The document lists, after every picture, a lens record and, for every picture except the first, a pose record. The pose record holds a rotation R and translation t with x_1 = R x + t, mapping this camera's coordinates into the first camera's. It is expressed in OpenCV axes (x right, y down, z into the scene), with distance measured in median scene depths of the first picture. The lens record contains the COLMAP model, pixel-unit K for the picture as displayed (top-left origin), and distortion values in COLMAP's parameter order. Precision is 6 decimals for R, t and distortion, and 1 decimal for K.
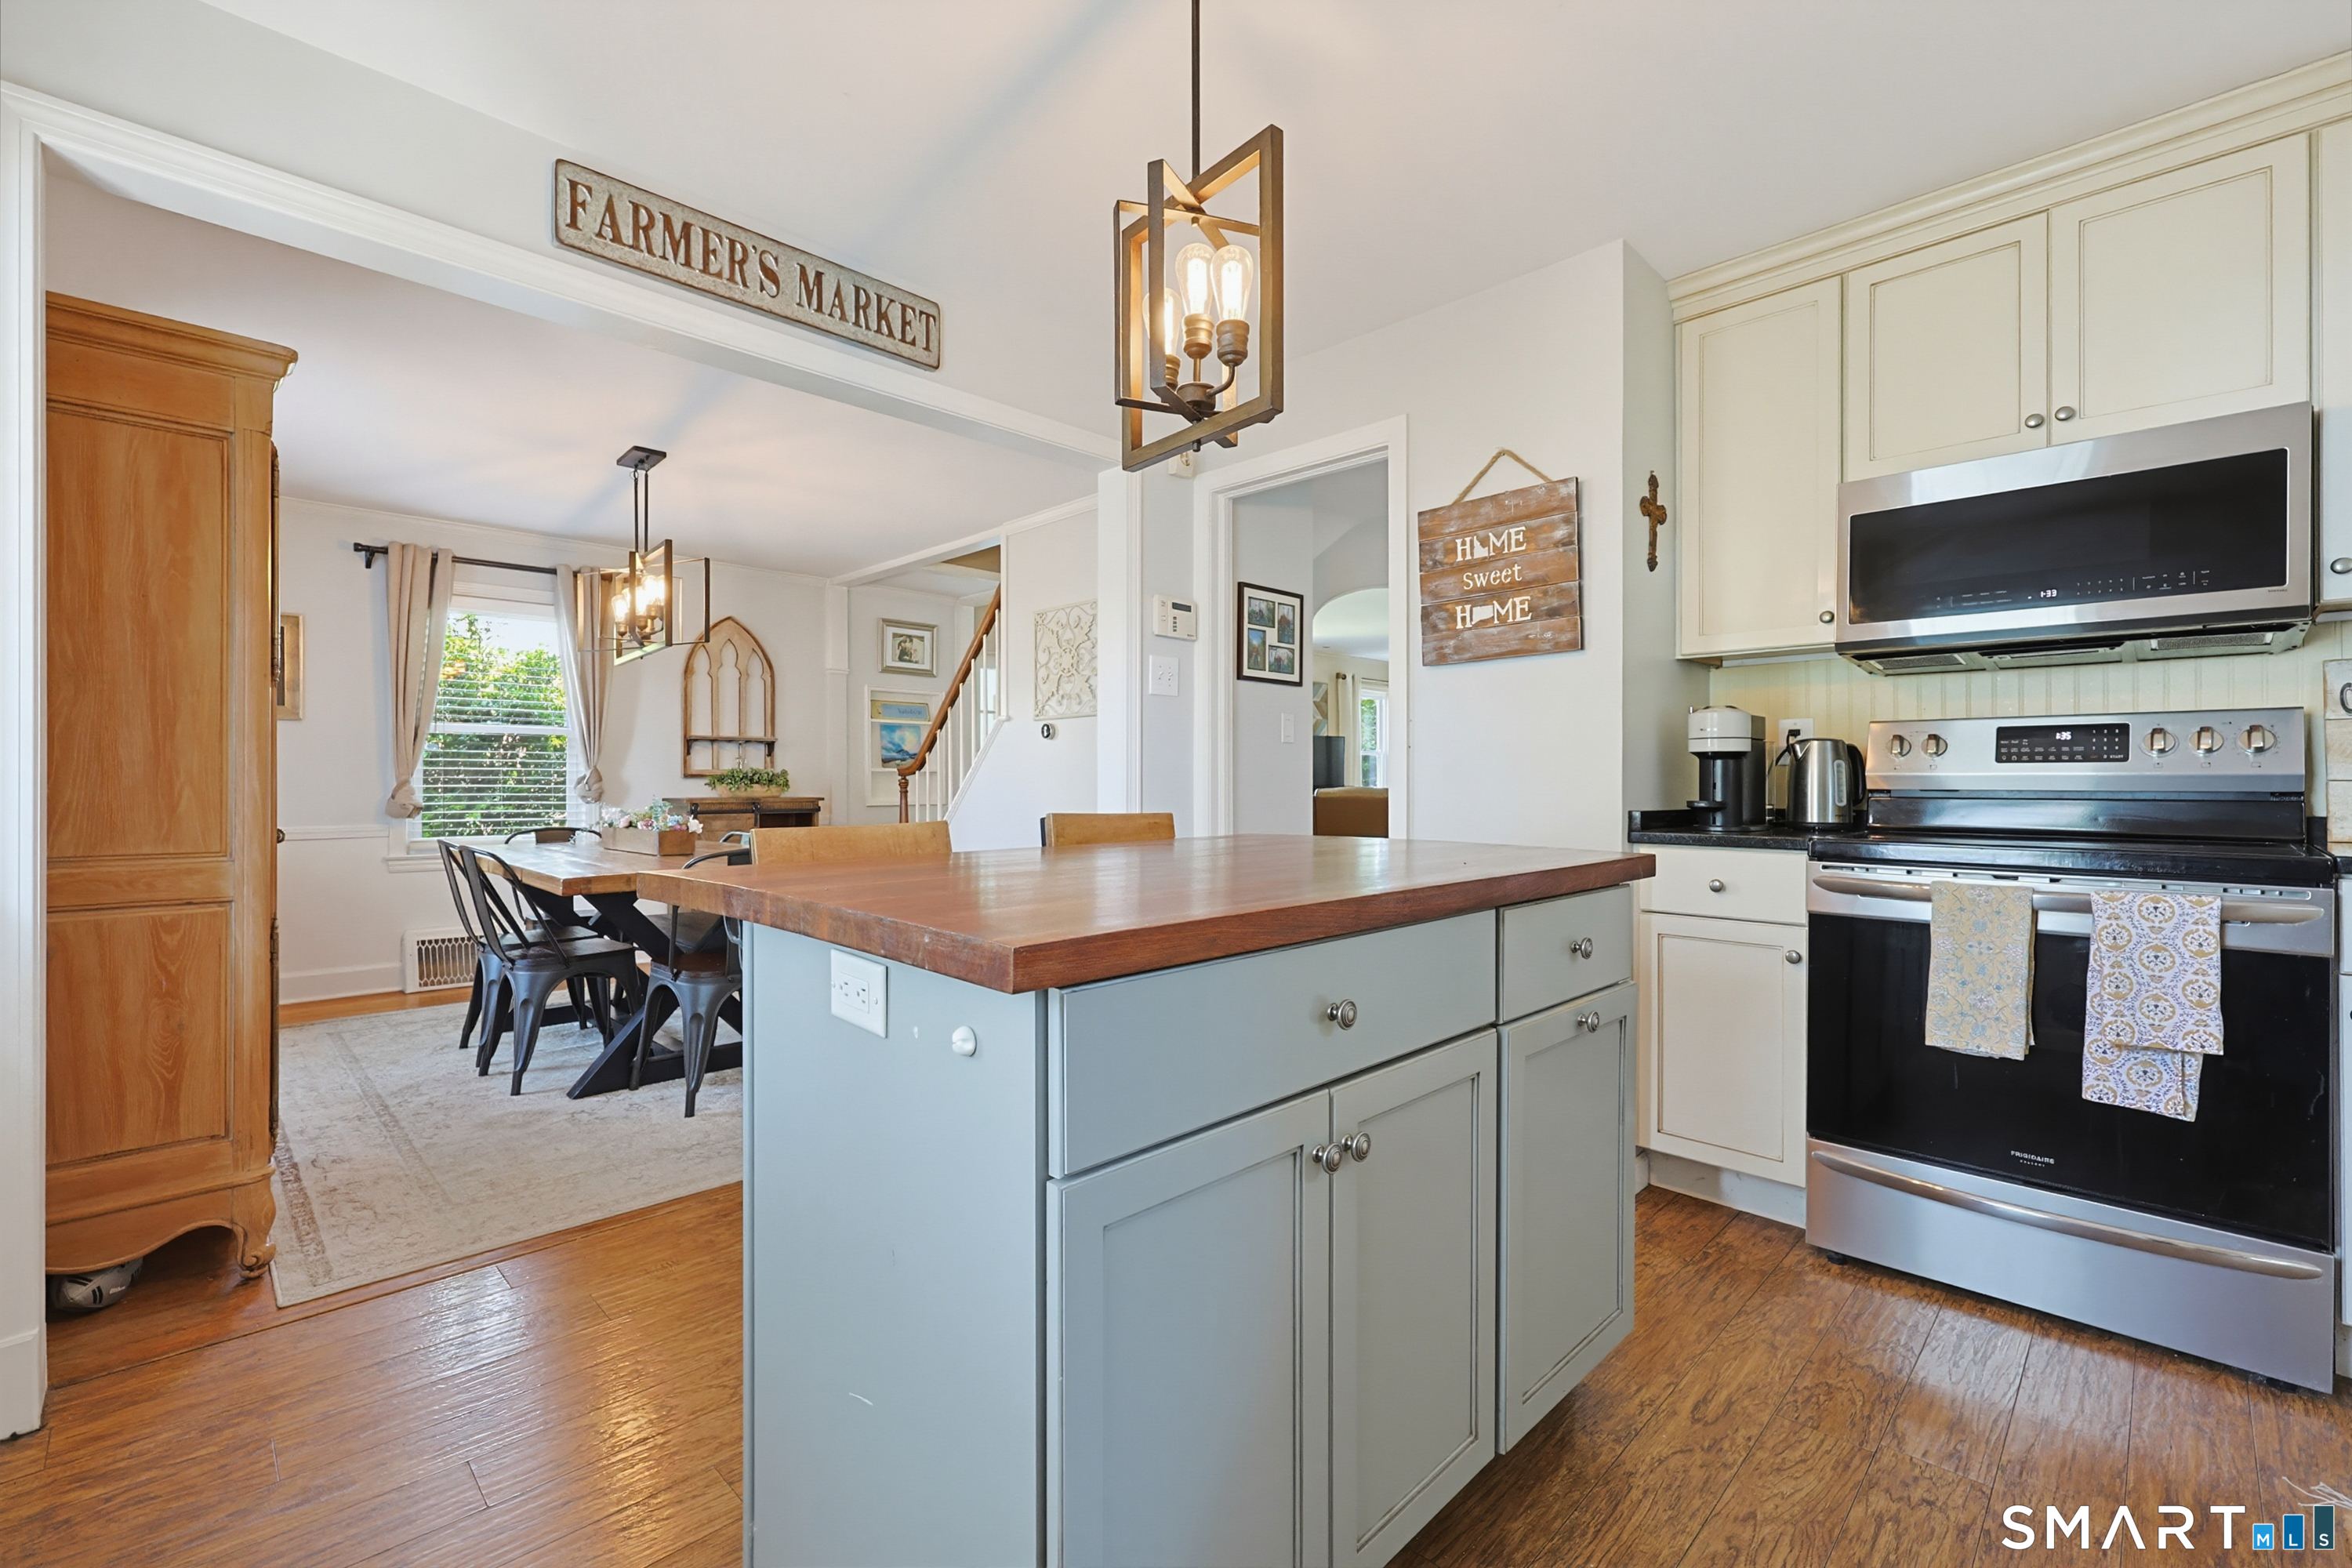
lens RADIAL K [[1012.2, 0, 1170.8], [0, 1012.2, 784.3], [0, 0, 1]] dist [0.000786, 0.000021]
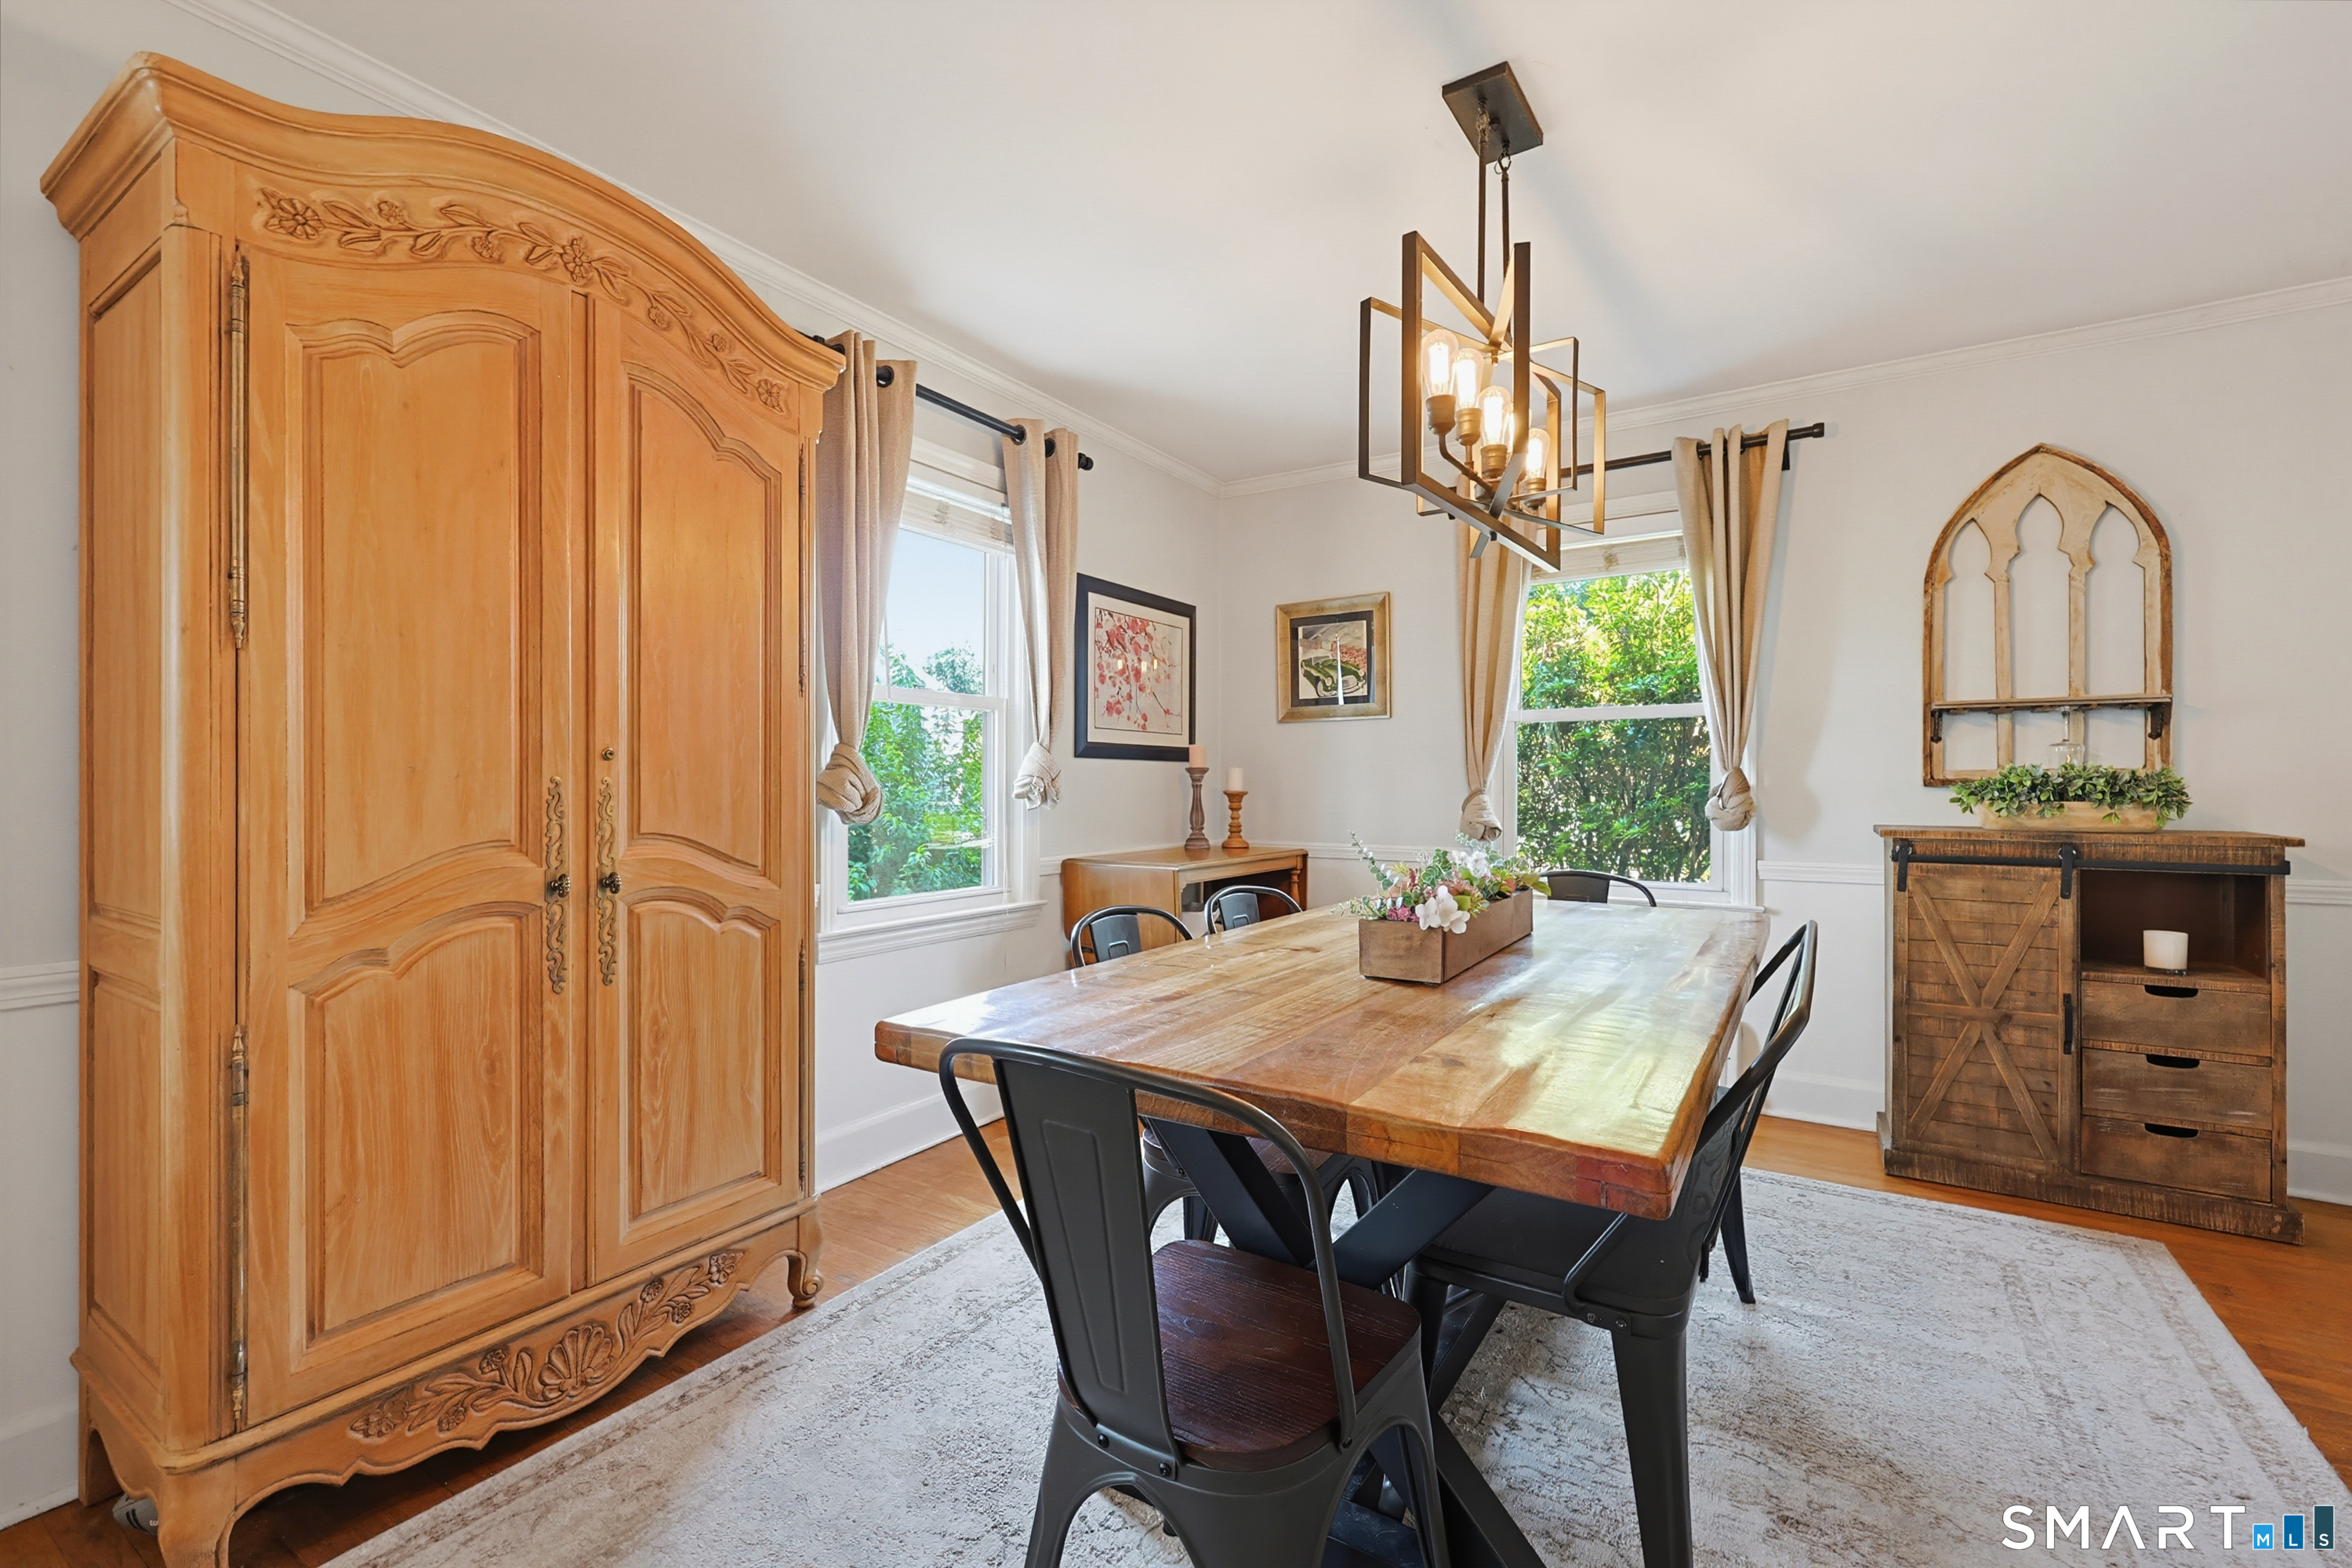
lens RADIAL K [[1012.2, 0, 1173.8], [0, 1012.2, 780.1], [0, 0, 1]] dist [0.000786, 0.000021]
pose [[0.207942, -0.000539, -0.978141, -0.056941], [0.002320, 0.999997, -0.000058, -0.010073], [0.978138, -0.002257, 0.207943, 0.511751]]
